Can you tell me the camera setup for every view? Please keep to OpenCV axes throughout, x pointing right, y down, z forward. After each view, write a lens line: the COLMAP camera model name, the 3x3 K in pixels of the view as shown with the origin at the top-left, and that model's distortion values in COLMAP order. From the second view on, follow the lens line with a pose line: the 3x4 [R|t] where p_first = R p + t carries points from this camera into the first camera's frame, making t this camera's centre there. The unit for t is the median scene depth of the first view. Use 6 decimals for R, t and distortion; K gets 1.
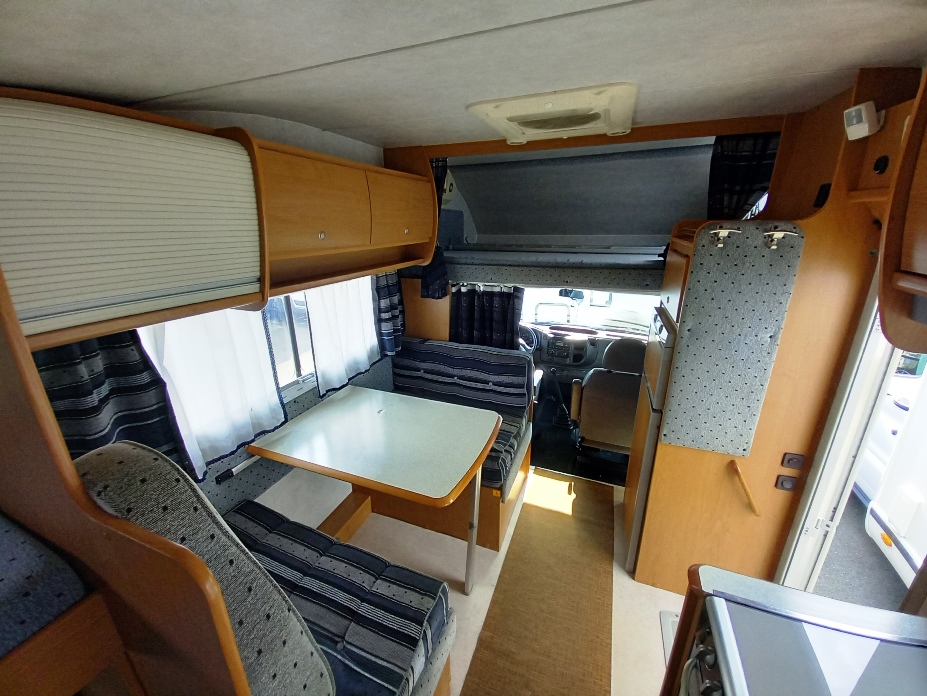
lens RADIAL K [[364.8, 0, 466.1], [0, 364.8, 341.4], [0, 0, 1]] dist [0.025862, -0.018720]
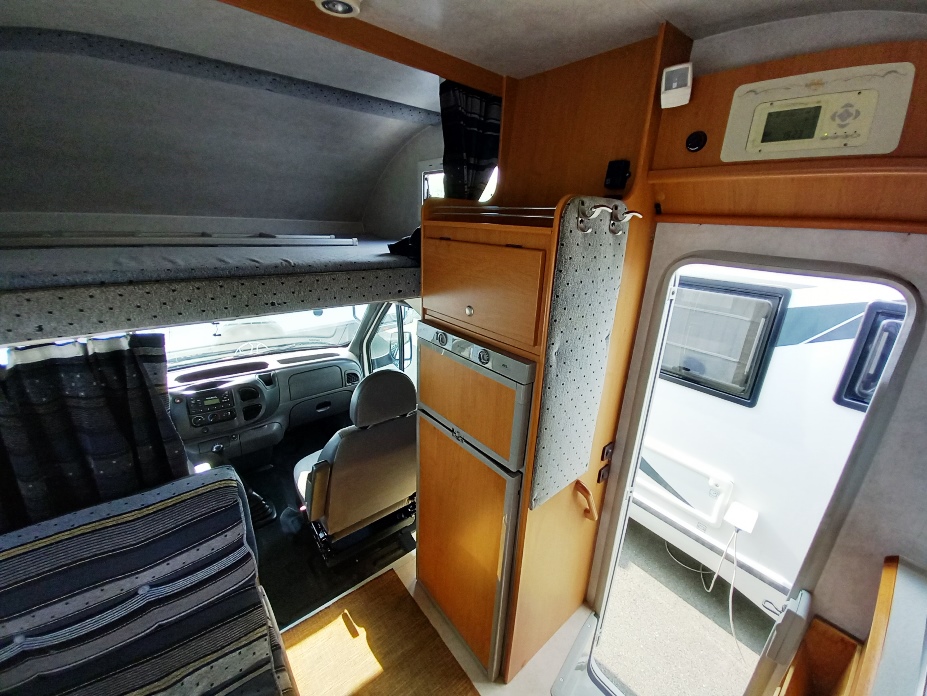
lens RADIAL K [[364.8, 0, 466.1], [0, 364.8, 341.4], [0, 0, 1]] dist [0.025862, -0.018720]
pose [[0.481898, -0.248815, 0.840158, -0.028809], [0.224725, 0.961860, 0.155960, -0.120958], [-0.846920, 0.113648, 0.519434, 0.473267]]
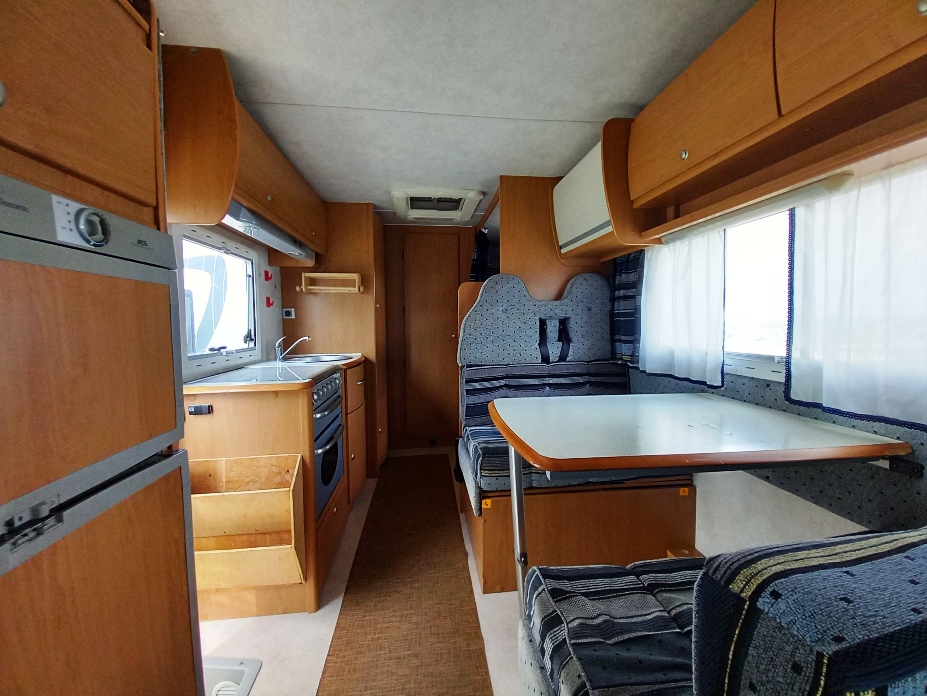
lens RADIAL K [[364.8, 0, 466.1], [0, 364.8, 341.4], [0, 0, 1]] dist [0.025862, -0.018720]
pose [[-0.873175, 0.038887, -0.485854, 0.297162], [-0.137210, 0.936888, 0.321581, -0.051414], [0.467696, 0.347460, -0.812731, 0.962332]]
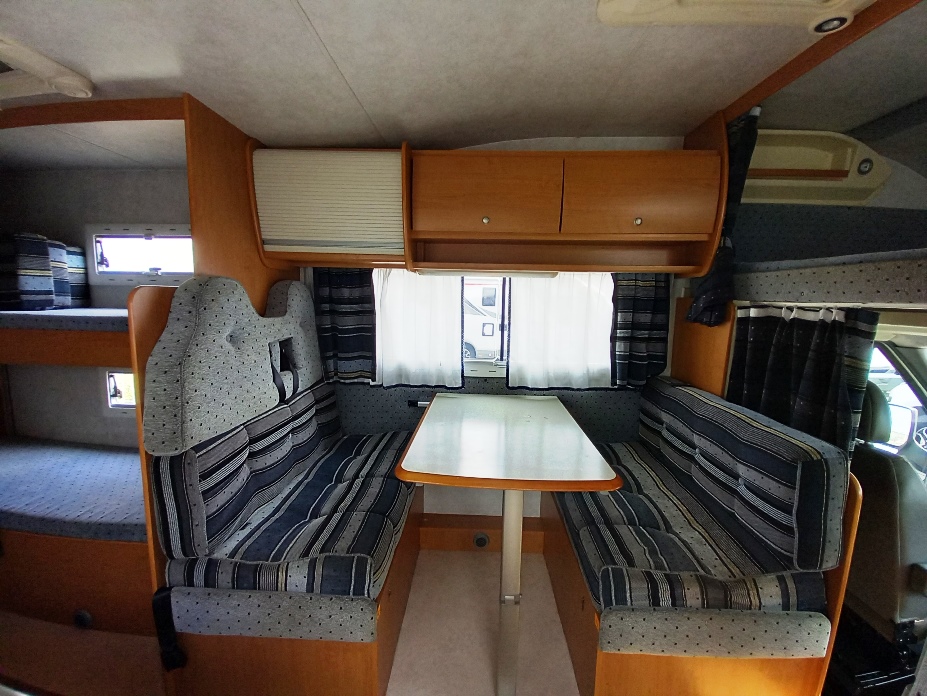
lens RADIAL K [[364.8, 0, 466.1], [0, 364.8, 341.4], [0, 0, 1]] dist [0.025862, -0.018720]
pose [[0.334771, 0.129582, -0.933347, 0.405343], [-0.310390, 0.950386, 0.020618, 0.034639], [0.889711, 0.282799, 0.358383, 0.386588]]
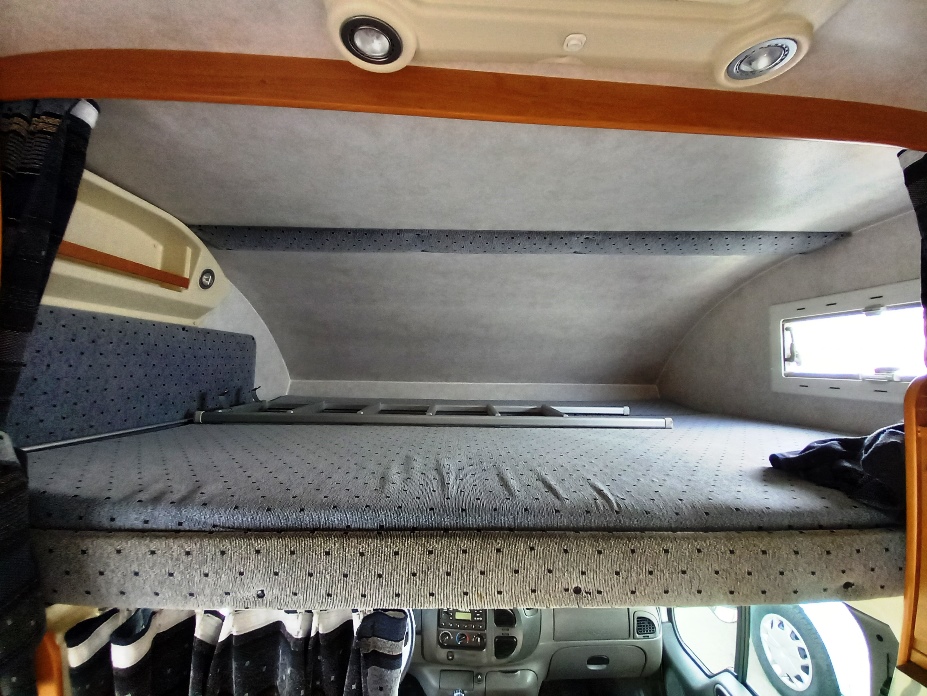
lens RADIAL K [[364.8, 0, 466.1], [0, 364.8, 341.4], [0, 0, 1]] dist [0.025862, -0.018720]
pose [[0.918433, 0.040887, 0.393458, 0.088314], [0.100999, 0.937441, -0.333173, -0.226348], [-0.382466, 0.345736, 0.856847, 0.682705]]
